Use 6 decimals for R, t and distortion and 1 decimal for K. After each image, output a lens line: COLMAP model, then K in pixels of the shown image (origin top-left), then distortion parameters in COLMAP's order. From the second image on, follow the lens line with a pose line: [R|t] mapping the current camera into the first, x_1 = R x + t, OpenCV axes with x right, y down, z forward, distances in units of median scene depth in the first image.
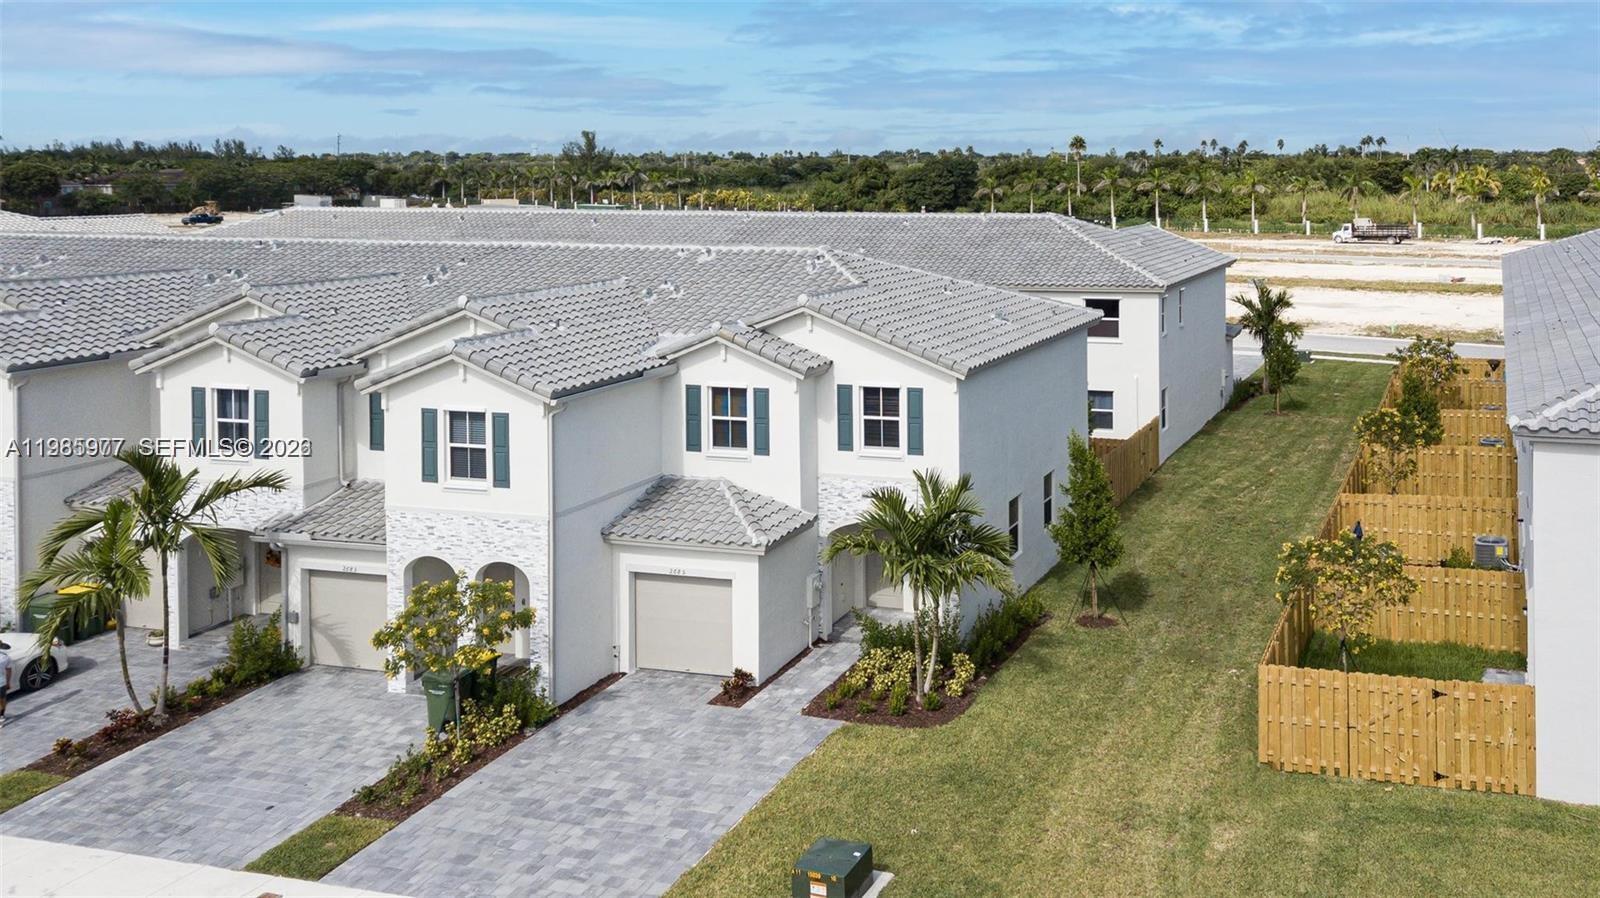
lens RADIAL K [[1241.7, 0, 800.8], [0, 1241.7, 392.0], [0, 0, 1]] dist [0.007625, 0.003768]
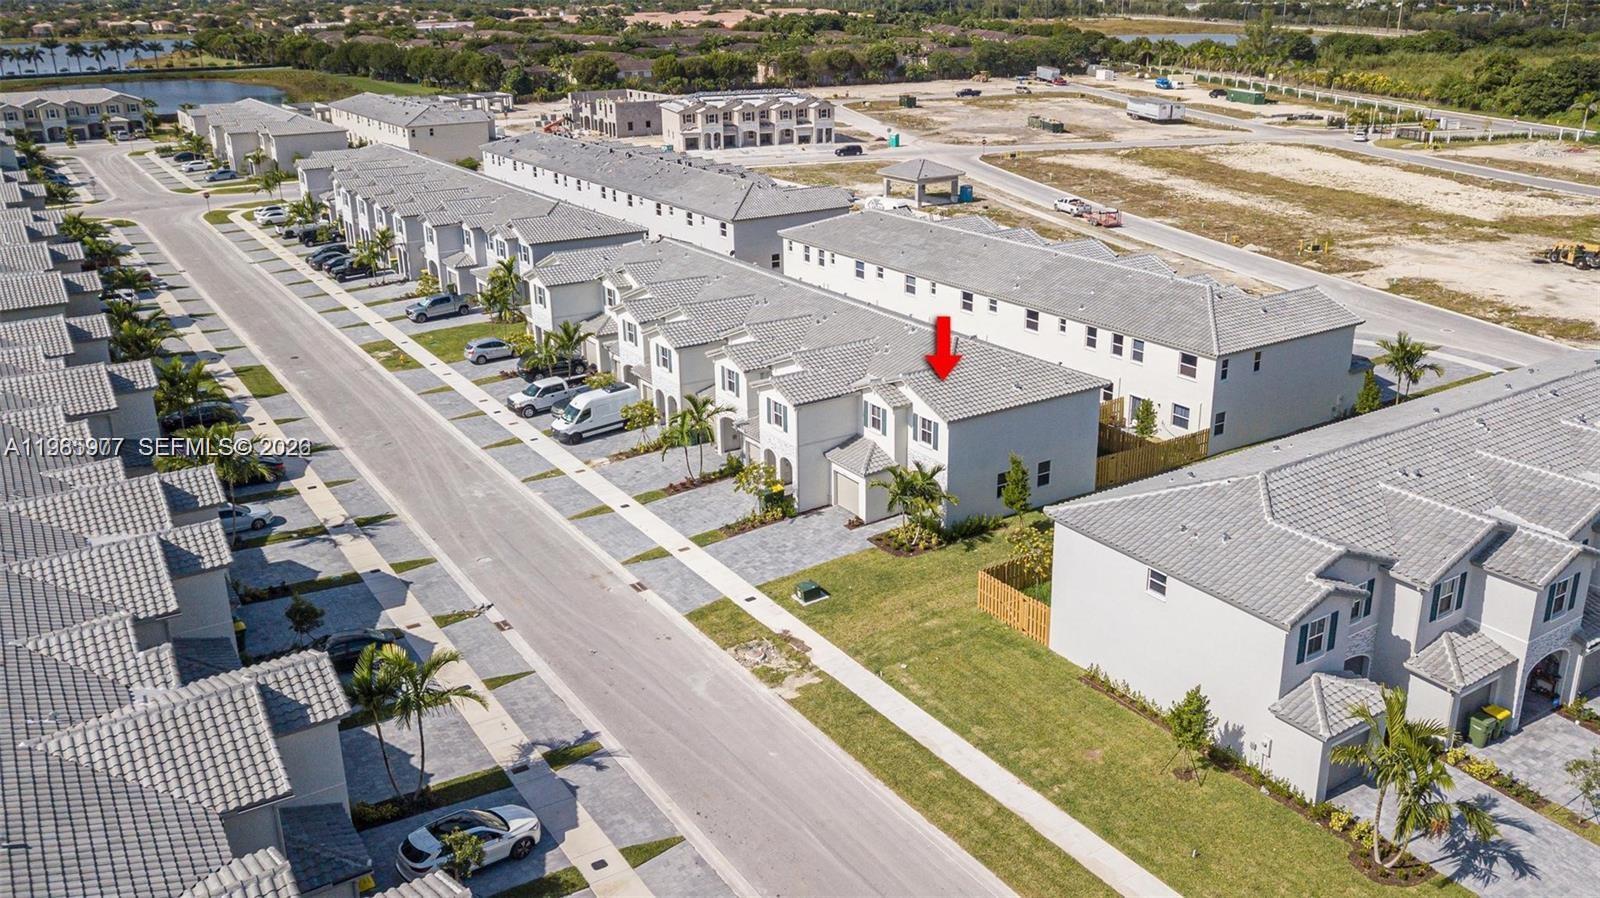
lens RADIAL K [[1241.7, 0, 800.8], [0, 1241.7, 392.0], [0, 0, 1]] dist [0.007625, 0.003768]
pose [[0.739971, 0.198934, -0.642549, 1.394194], [-0.031952, 0.964582, 0.261840, -0.663527], [0.671880, -0.173224, 0.720119, -0.854158]]
